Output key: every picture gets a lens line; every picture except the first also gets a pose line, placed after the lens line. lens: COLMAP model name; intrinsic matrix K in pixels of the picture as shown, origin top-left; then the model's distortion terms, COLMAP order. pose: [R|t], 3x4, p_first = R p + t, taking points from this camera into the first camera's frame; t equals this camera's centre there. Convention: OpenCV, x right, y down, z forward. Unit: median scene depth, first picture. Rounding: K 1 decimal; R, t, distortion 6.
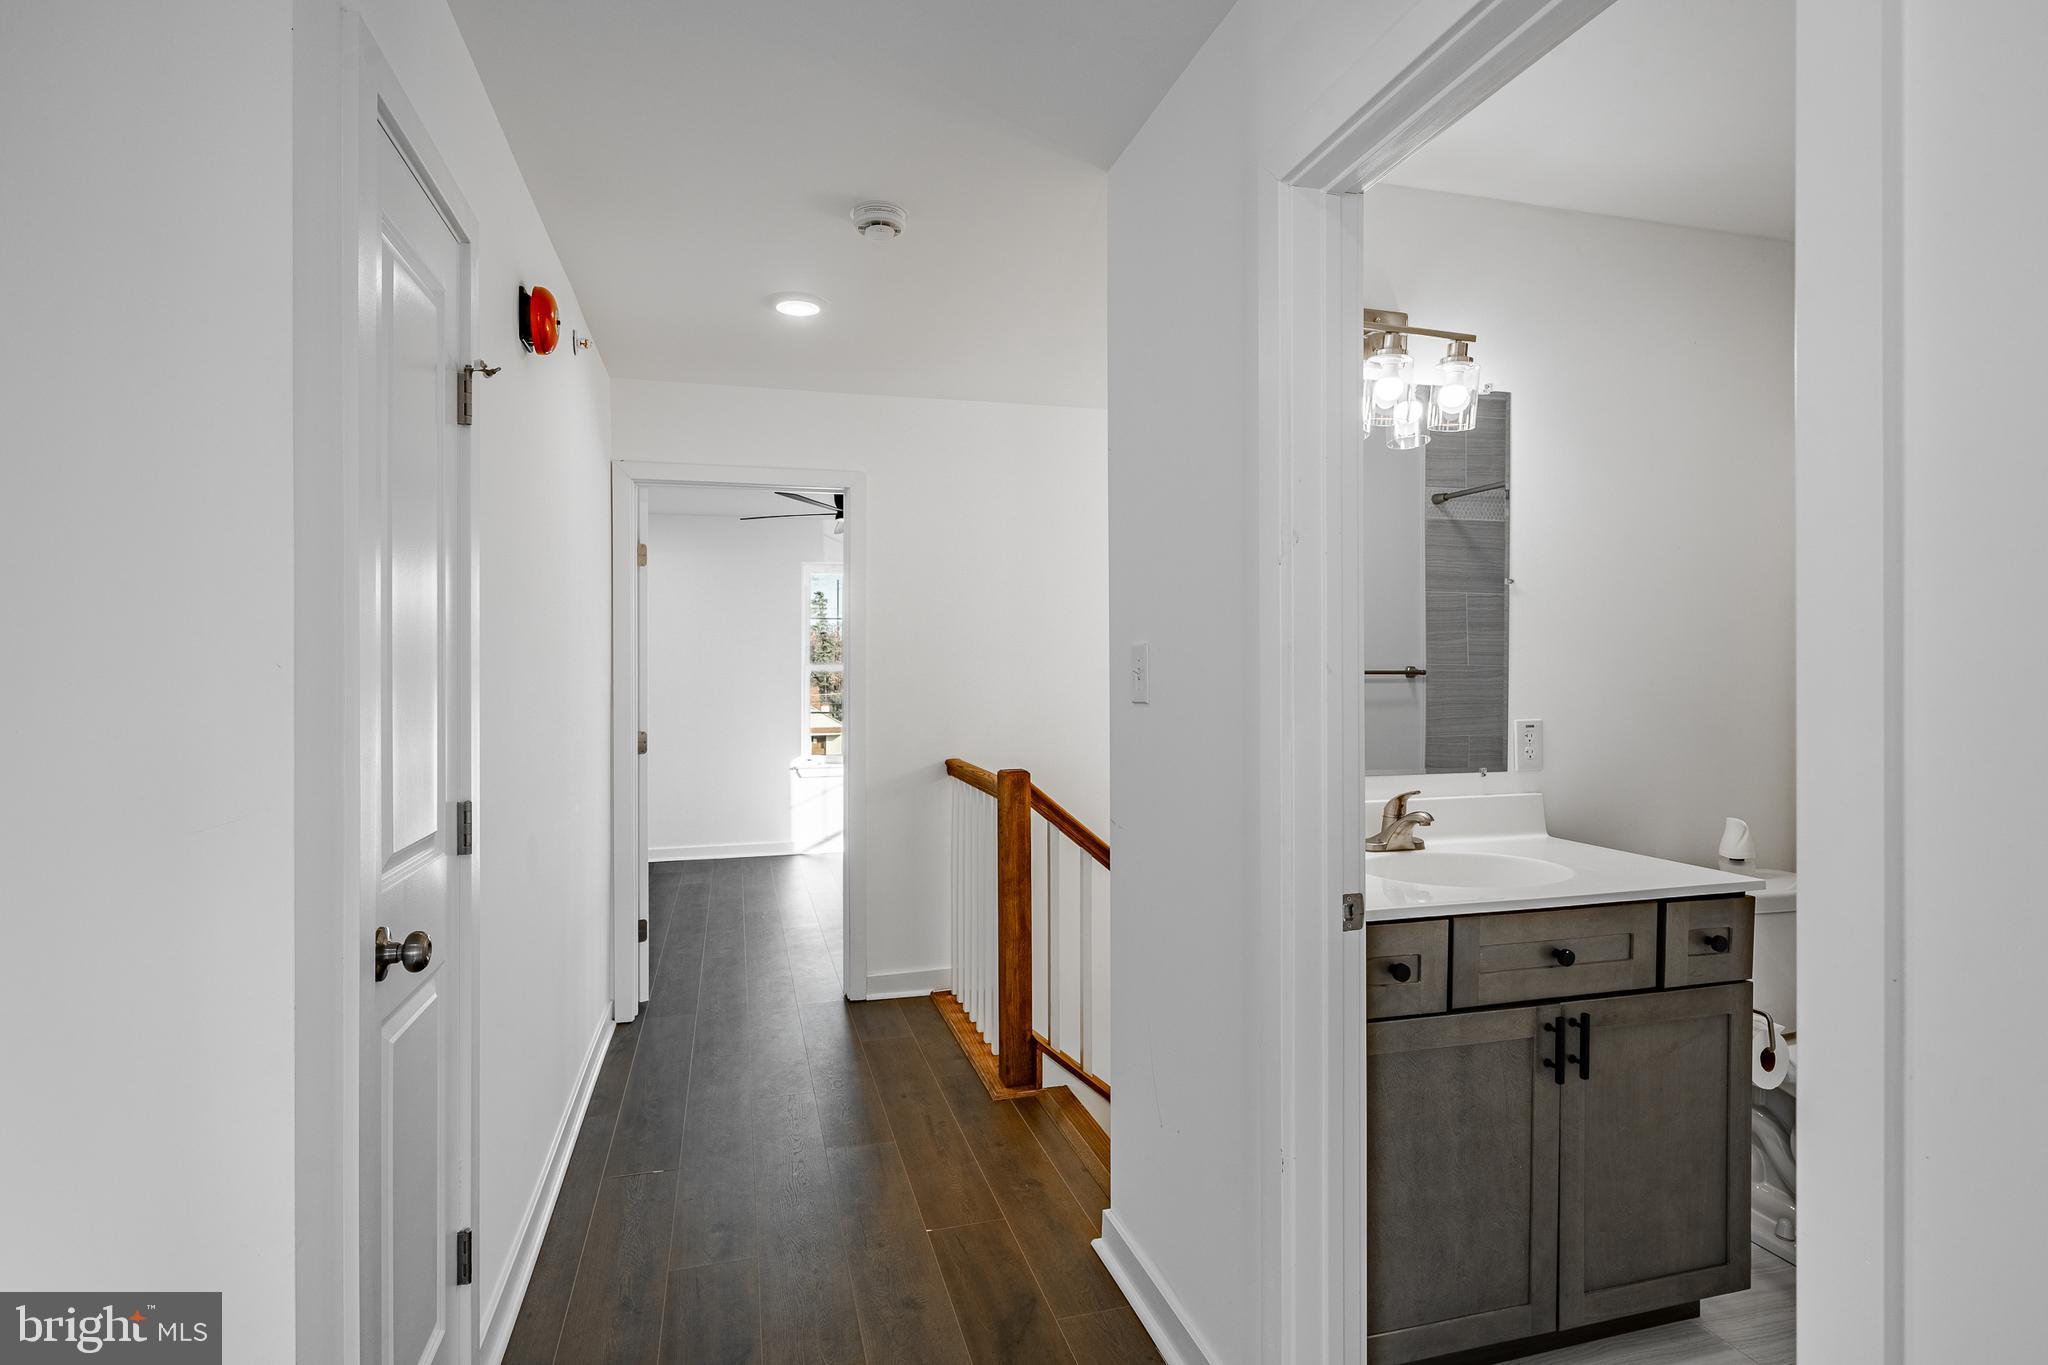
lens RADIAL K [[941.8, 0, 1023.0], [0, 941.8, 675.5], [0, 0, 1]] dist [0.002371, -0.000078]
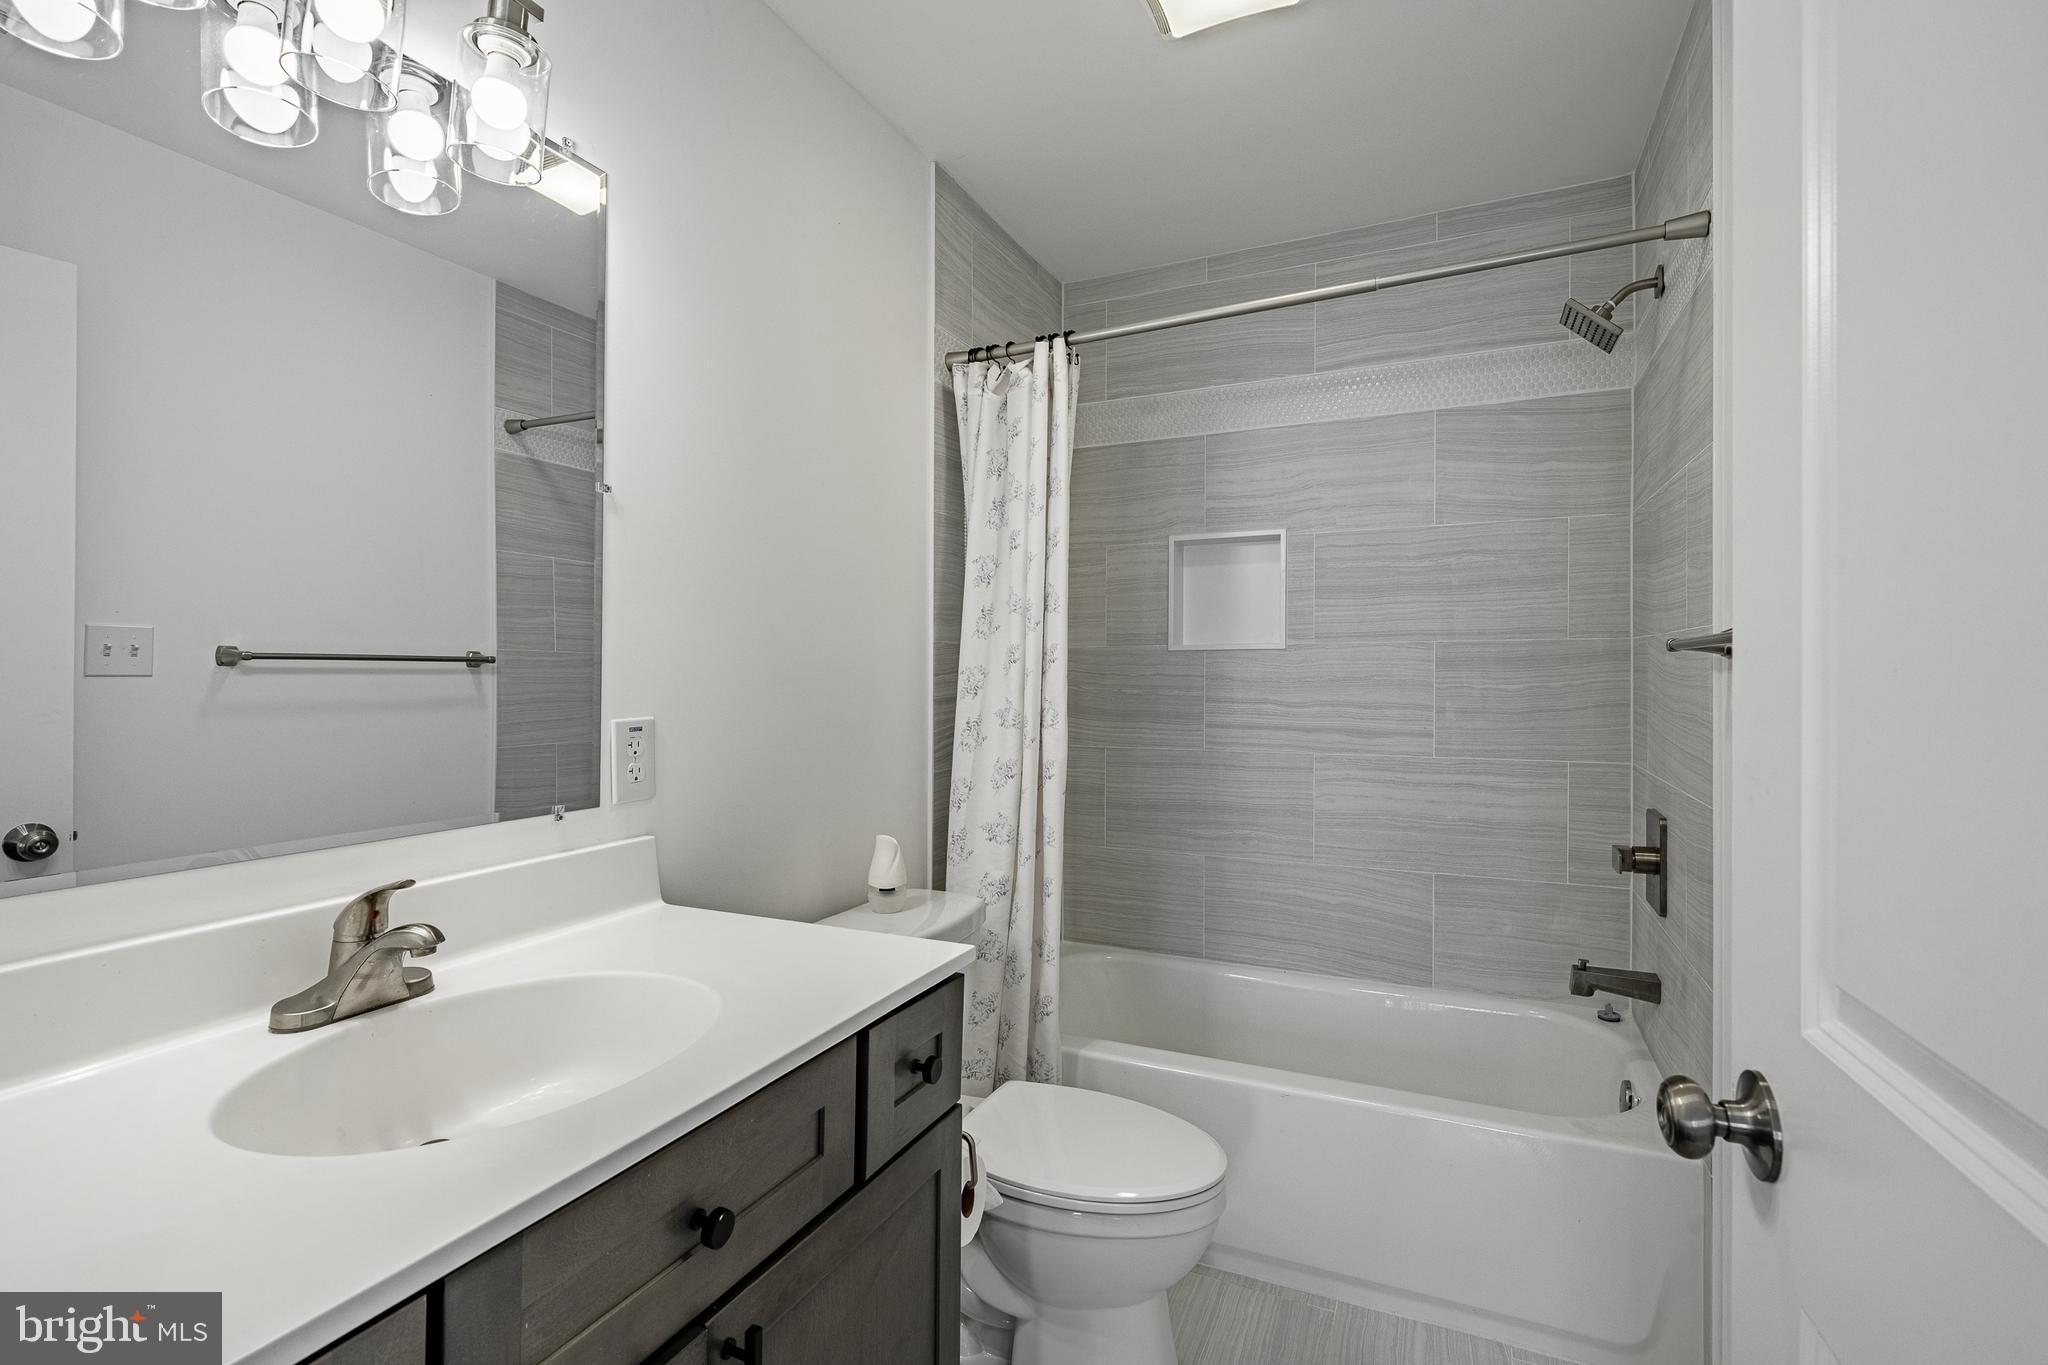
lens RADIAL K [[978.8, 0, 1023.4], [0, 978.8, 675.8], [0, 0, 1]] dist [-0.001442, -0.000752]
pose [[0.638465, -0.000965, 0.769650, 0.204889], [0.001952, 0.999998, -0.000365, 0.020100], [-0.769648, 0.001736, 0.638466, 0.391194]]
